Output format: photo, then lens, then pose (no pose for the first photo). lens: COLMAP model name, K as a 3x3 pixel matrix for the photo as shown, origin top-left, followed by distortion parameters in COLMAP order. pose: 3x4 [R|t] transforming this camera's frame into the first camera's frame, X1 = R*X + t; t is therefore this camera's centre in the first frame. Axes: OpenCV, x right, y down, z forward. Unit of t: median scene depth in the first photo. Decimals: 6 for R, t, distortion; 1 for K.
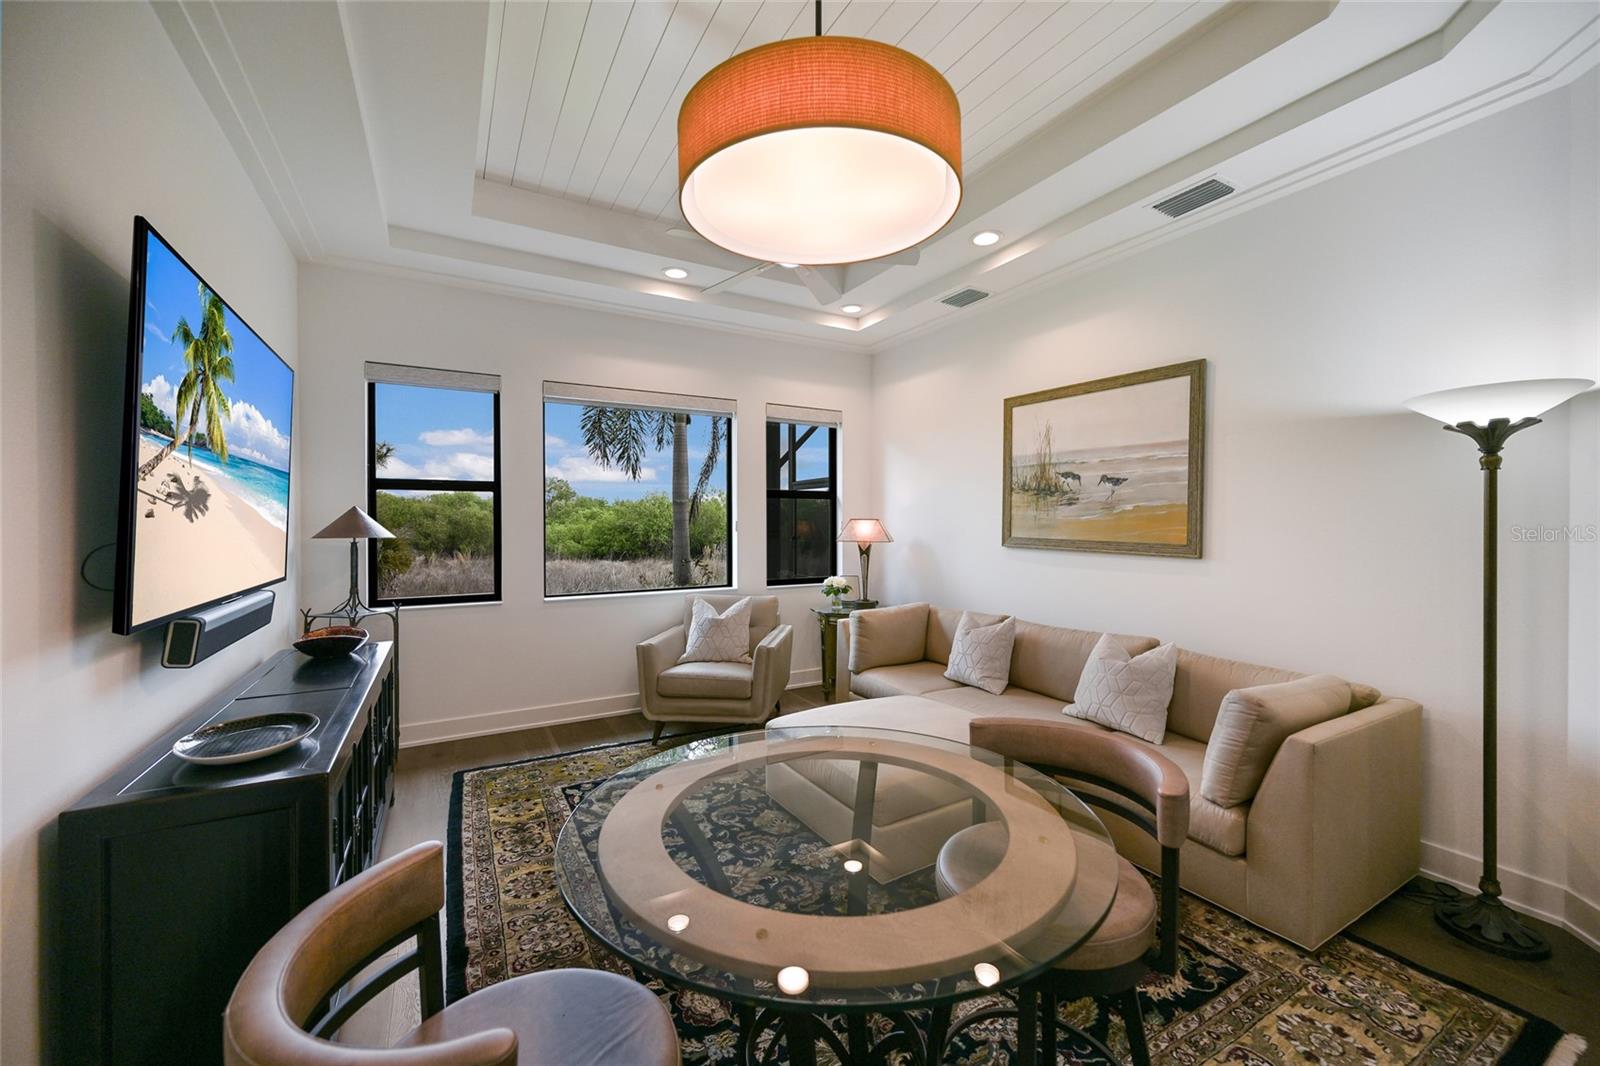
lens RADIAL K [[627.5, 0, 805.1], [0, 627.5, 531.8], [0, 0, 1]] dist [0.000225, 0.000010]
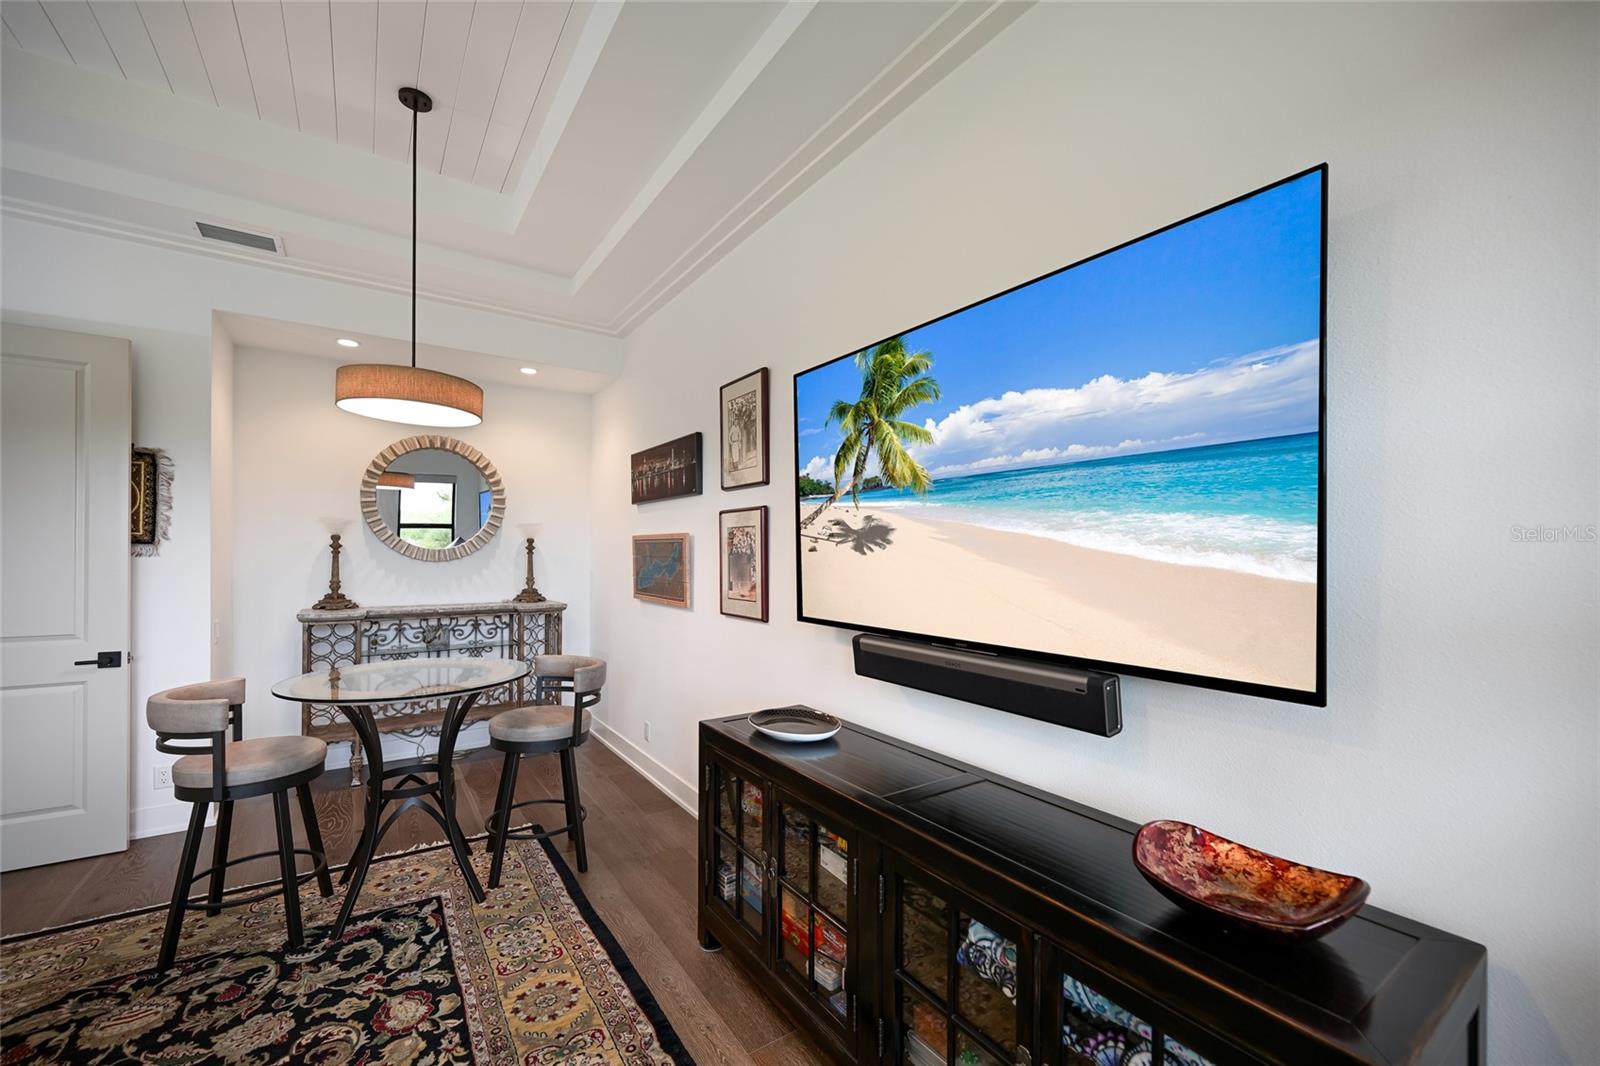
lens RADIAL K [[627.5, 0, 805.1], [0, 627.5, 531.8], [0, 0, 1]] dist [0.000225, 0.000010]
pose [[-0.995316, 0.000986, -0.096670, -0.785044], [0.002374, 0.999896, -0.014246, -0.044461], [0.096646, -0.014409, -0.995215, 2.288829]]
